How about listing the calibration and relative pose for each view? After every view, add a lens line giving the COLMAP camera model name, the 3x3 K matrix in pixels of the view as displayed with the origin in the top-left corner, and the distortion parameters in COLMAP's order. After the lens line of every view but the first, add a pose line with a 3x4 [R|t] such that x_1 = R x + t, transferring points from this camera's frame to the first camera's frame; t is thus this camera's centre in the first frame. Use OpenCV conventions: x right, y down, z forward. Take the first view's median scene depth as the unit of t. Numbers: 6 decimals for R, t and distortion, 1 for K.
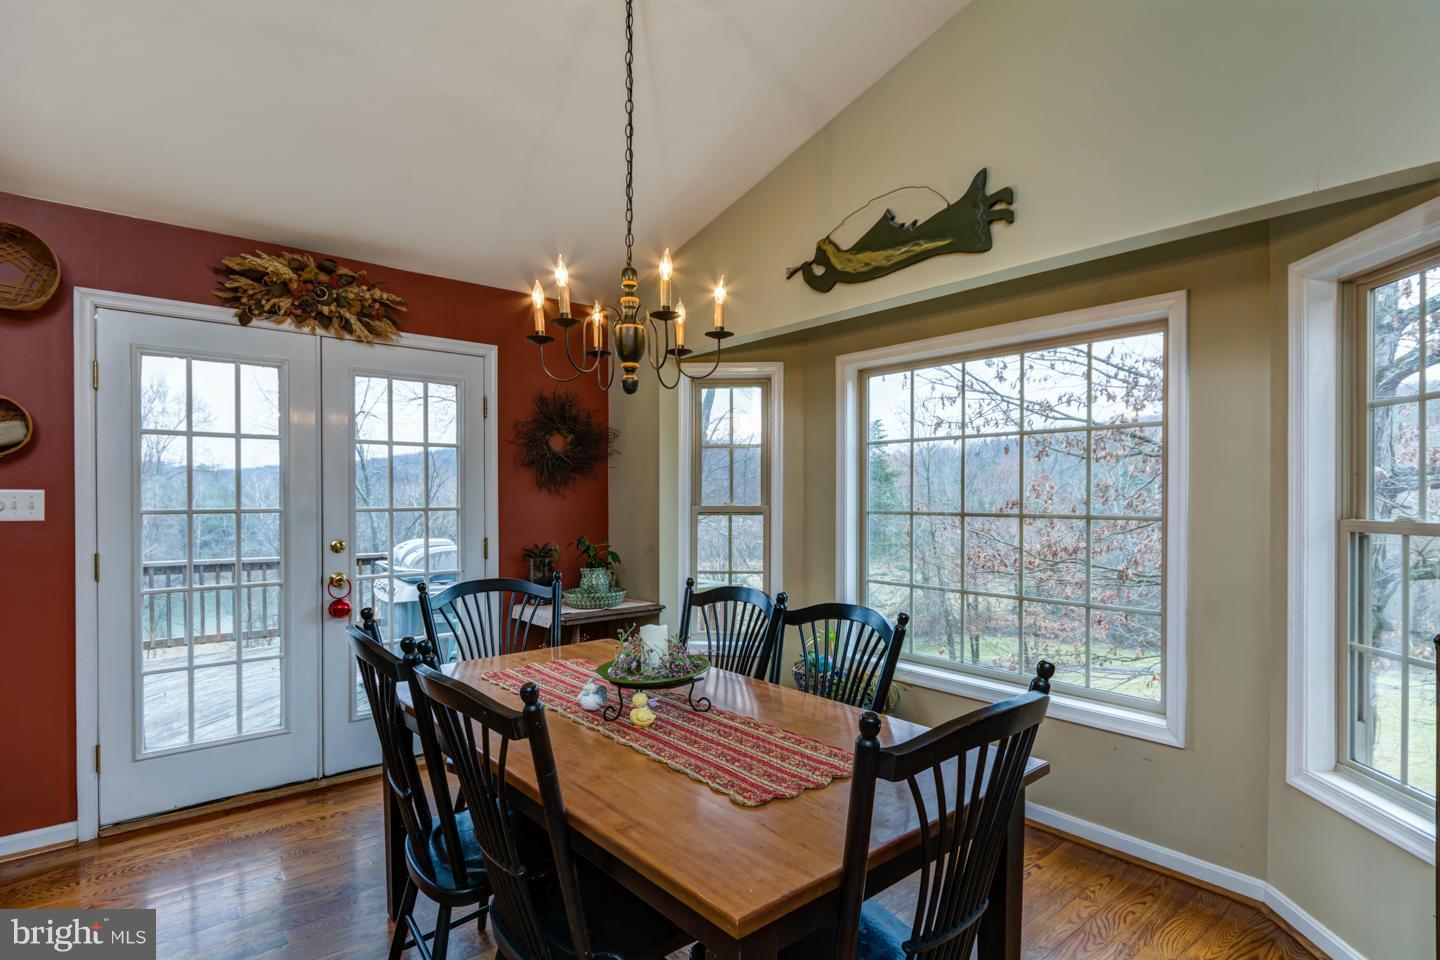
lens RADIAL K [[739.4, 0, 727.3], [0, 739.4, 505.4], [0, 0, 1]] dist [0.002744, -0.000294]
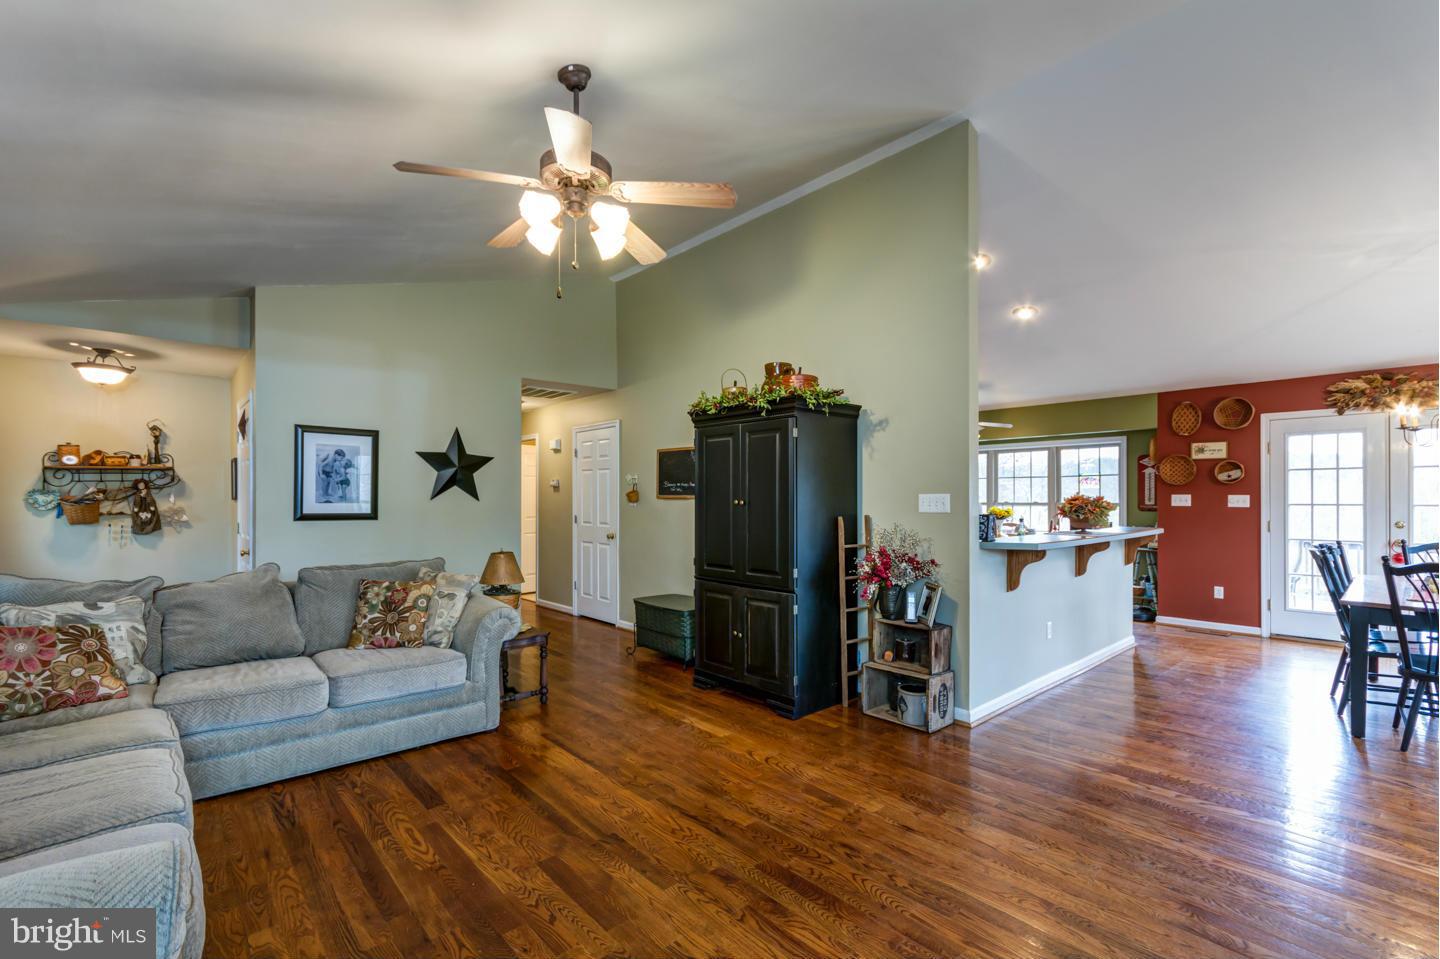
lens RADIAL K [[632.2, 0, 725.2], [0, 632.2, 497.0], [0, 0, 1]] dist [0.003522, 0.000834]
pose [[0.031252, -0.003818, -0.999504, 1.116462], [-0.007612, 0.999963, -0.004058, 0.006967], [0.999483, 0.007735, 0.031222, -0.810619]]
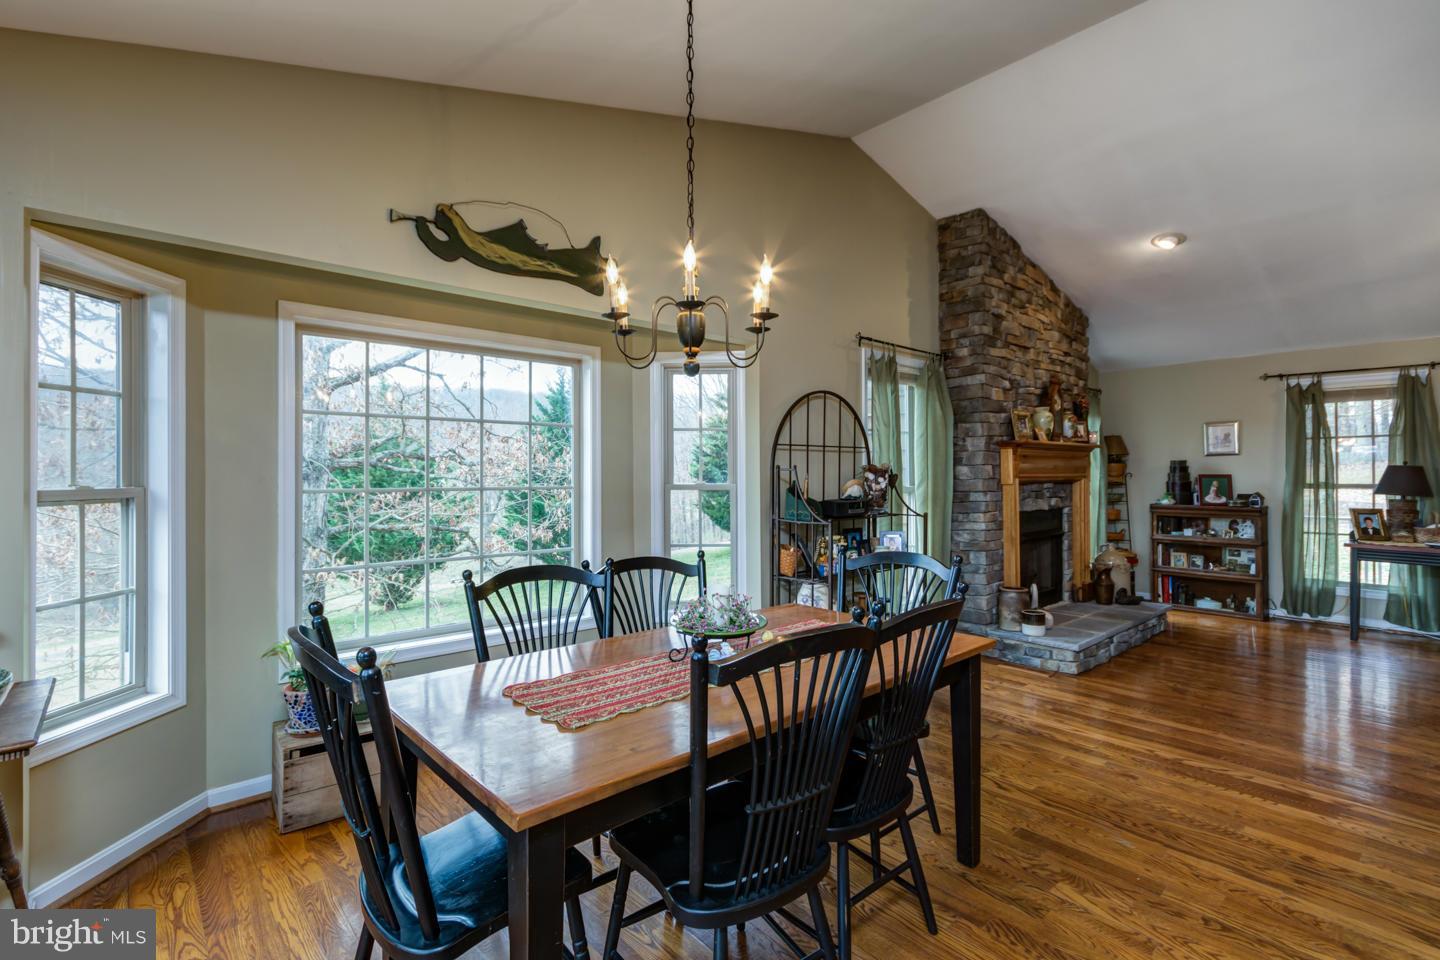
lens RADIAL K [[667.3, 0, 686.0], [0, 667.3, 470.7], [0, 0, 1]] dist [0.001344, 0.000000]
pose [[-0.005502, 0.003581, 0.999978, -0.731647], [0.008871, 0.999954, -0.003532, -0.009742], [-0.999946, 0.008852, -0.005534, 0.692003]]
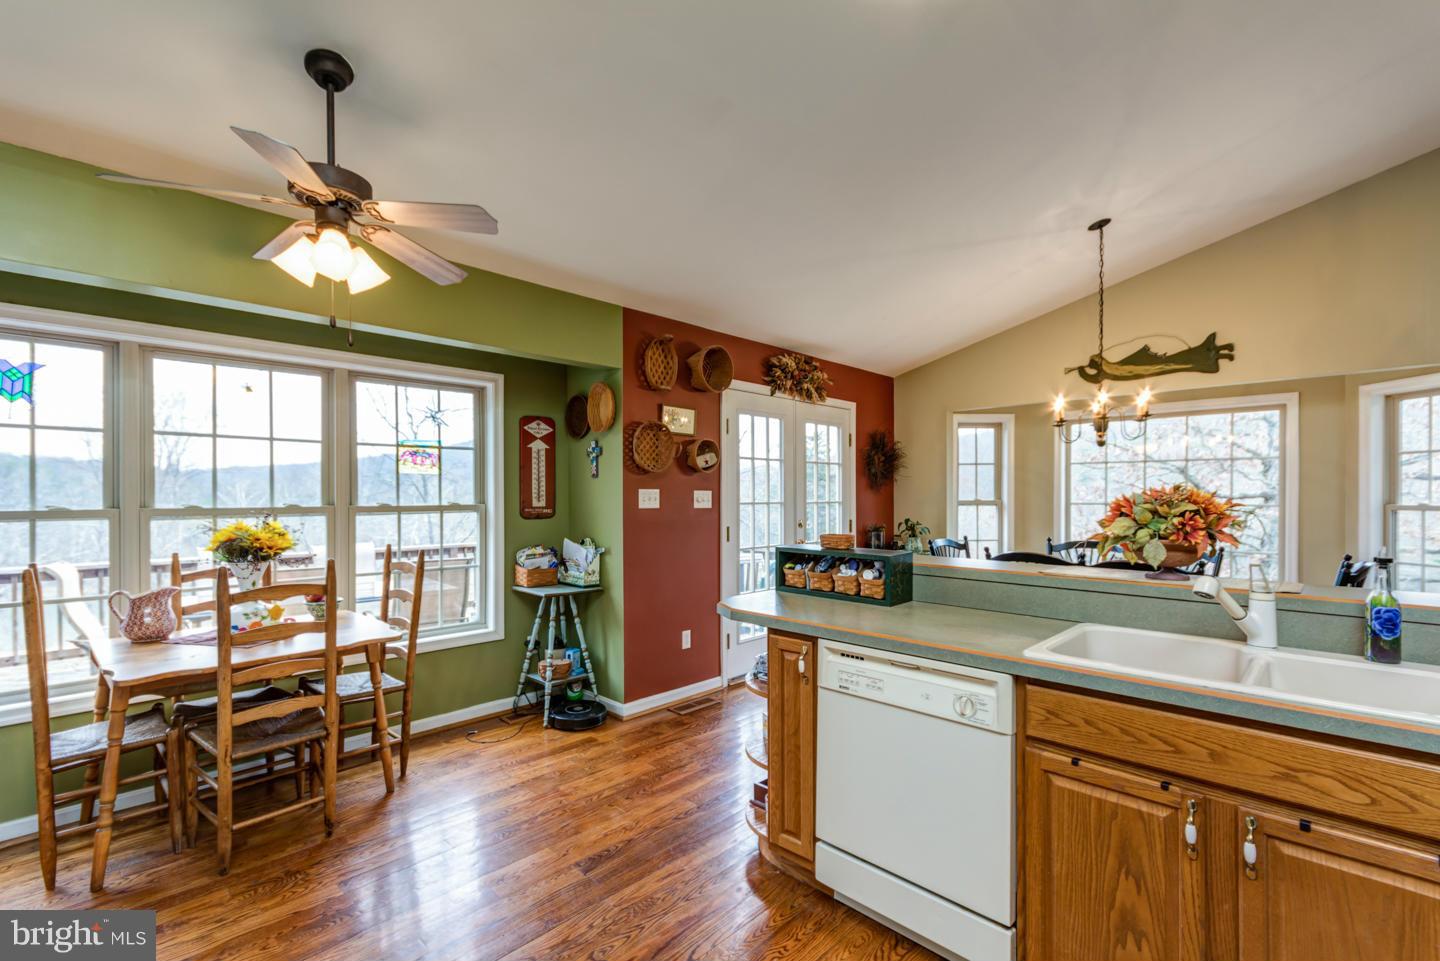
lens RADIAL K [[632.2, 0, 725.2], [0, 632.2, 498.0], [0, 0, 1]] dist [0.003522, 0.000834]
pose [[0.994993, -0.002593, 0.099915, -0.948216], [0.002993, 0.999988, -0.003862, 0.001777], [-0.099904, 0.004142, 0.994988, -0.483933]]
